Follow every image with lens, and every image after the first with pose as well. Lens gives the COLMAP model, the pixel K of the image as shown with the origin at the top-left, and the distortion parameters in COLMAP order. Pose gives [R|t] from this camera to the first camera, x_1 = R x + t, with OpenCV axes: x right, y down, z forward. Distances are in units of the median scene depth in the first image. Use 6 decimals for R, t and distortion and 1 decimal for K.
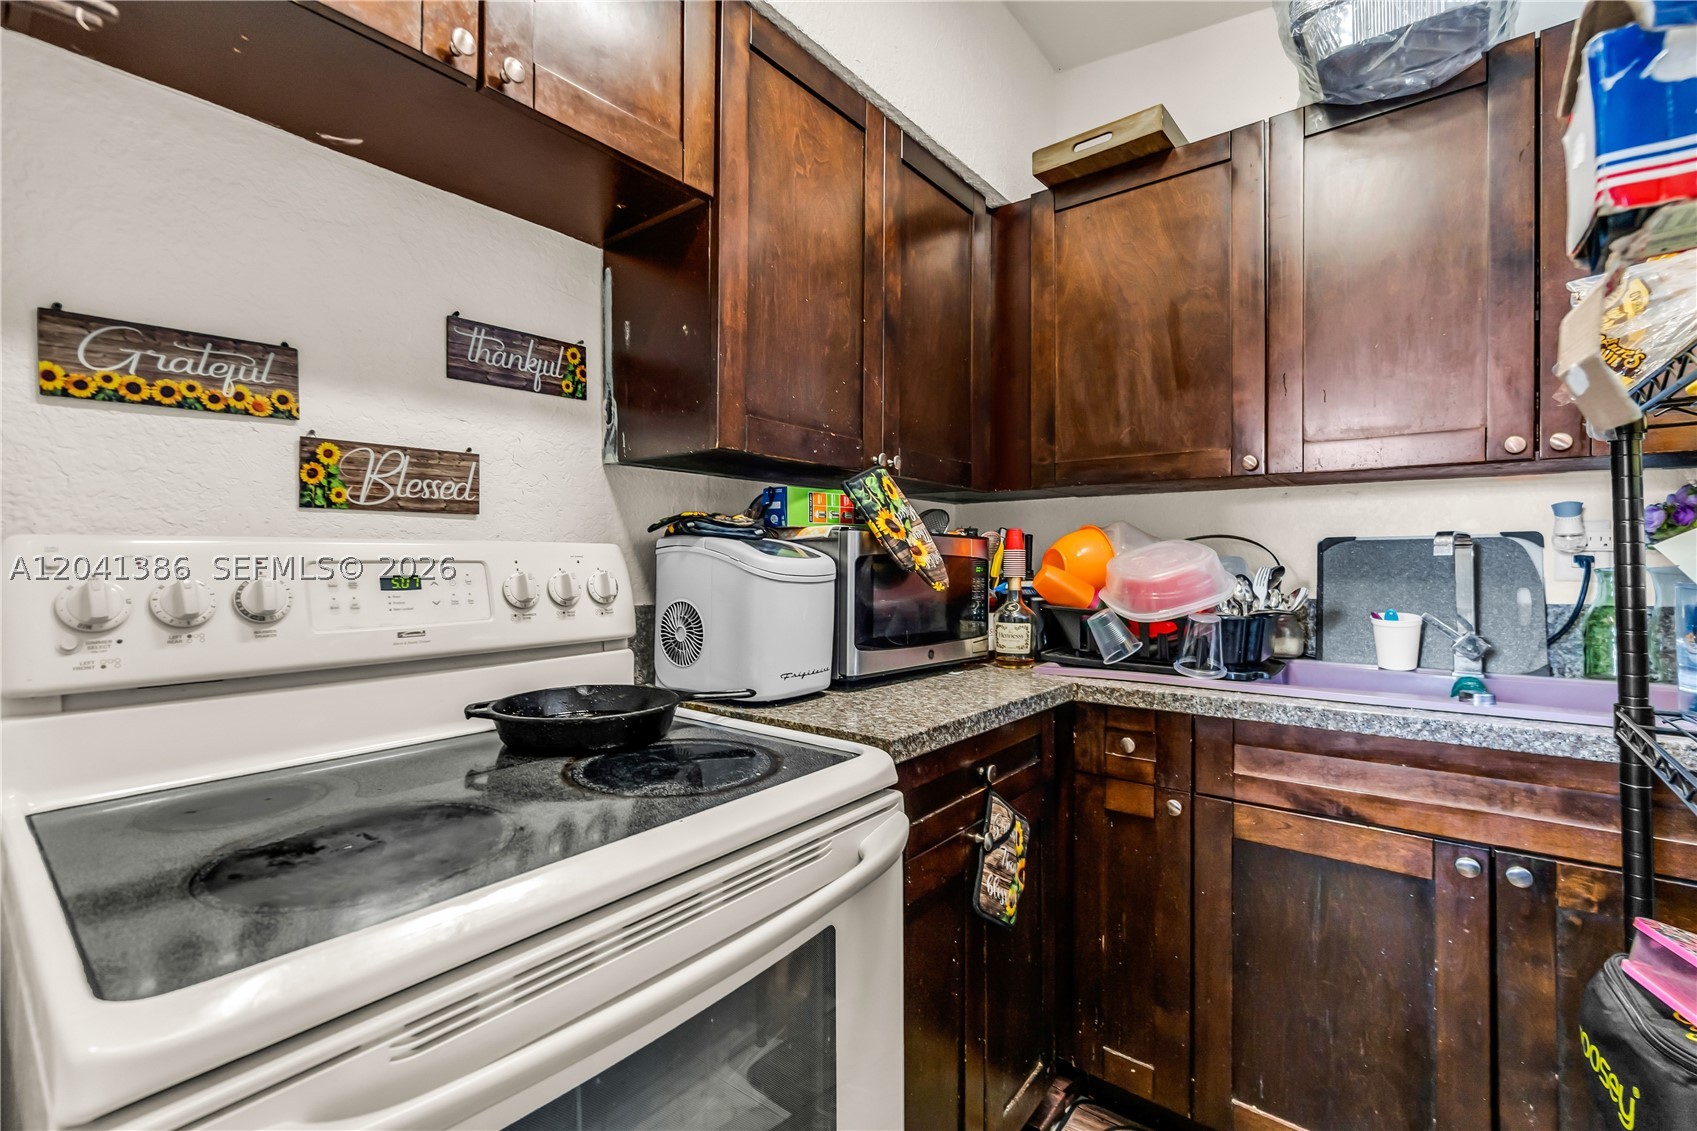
lens RADIAL K [[739.8, 0, 847.3], [0, 739.8, 559.1], [0, 0, 1]] dist [-0.007130, 0.000523]
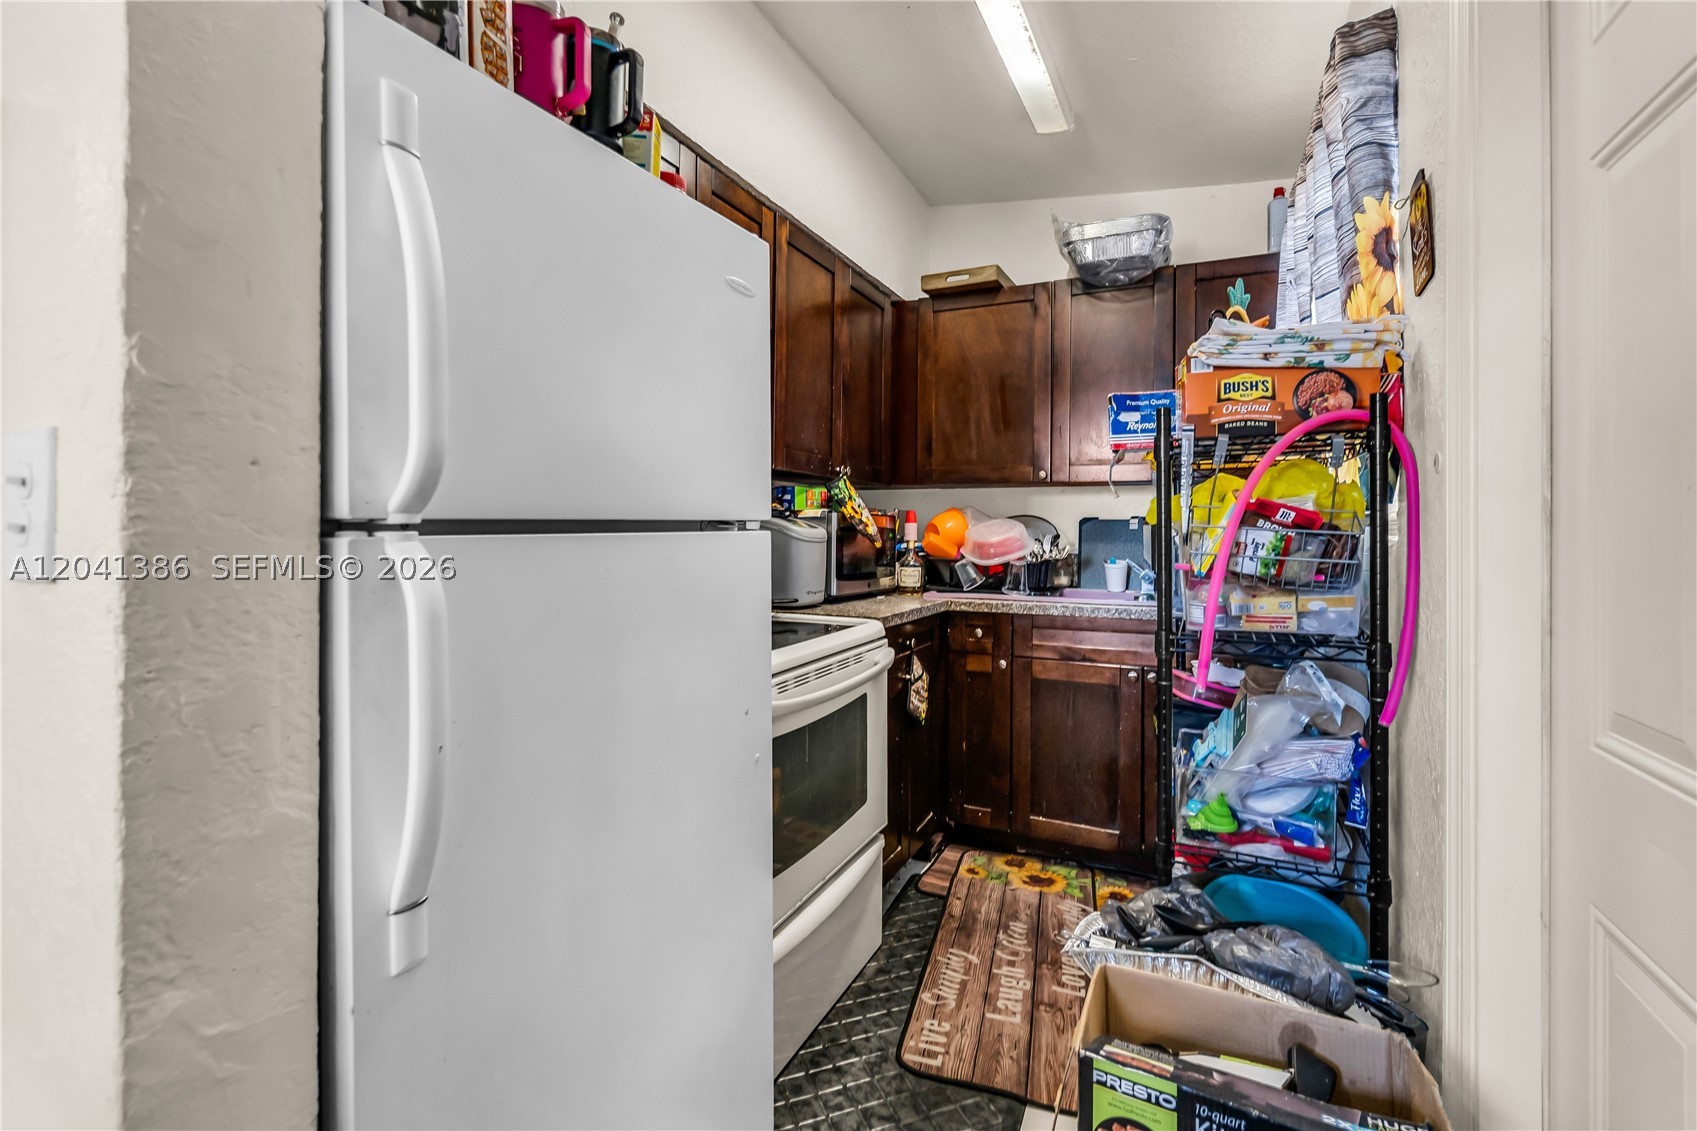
lens RADIAL K [[739.8, 0, 853.1], [0, 739.8, 528.4], [0, 0, 1]] dist [-0.007130, 0.000523]
pose [[0.972406, 0.005976, 0.233218, -0.317161], [-0.006769, 0.999974, 0.002600, -0.005408], [-0.233197, -0.004107, 0.972421, -0.636519]]
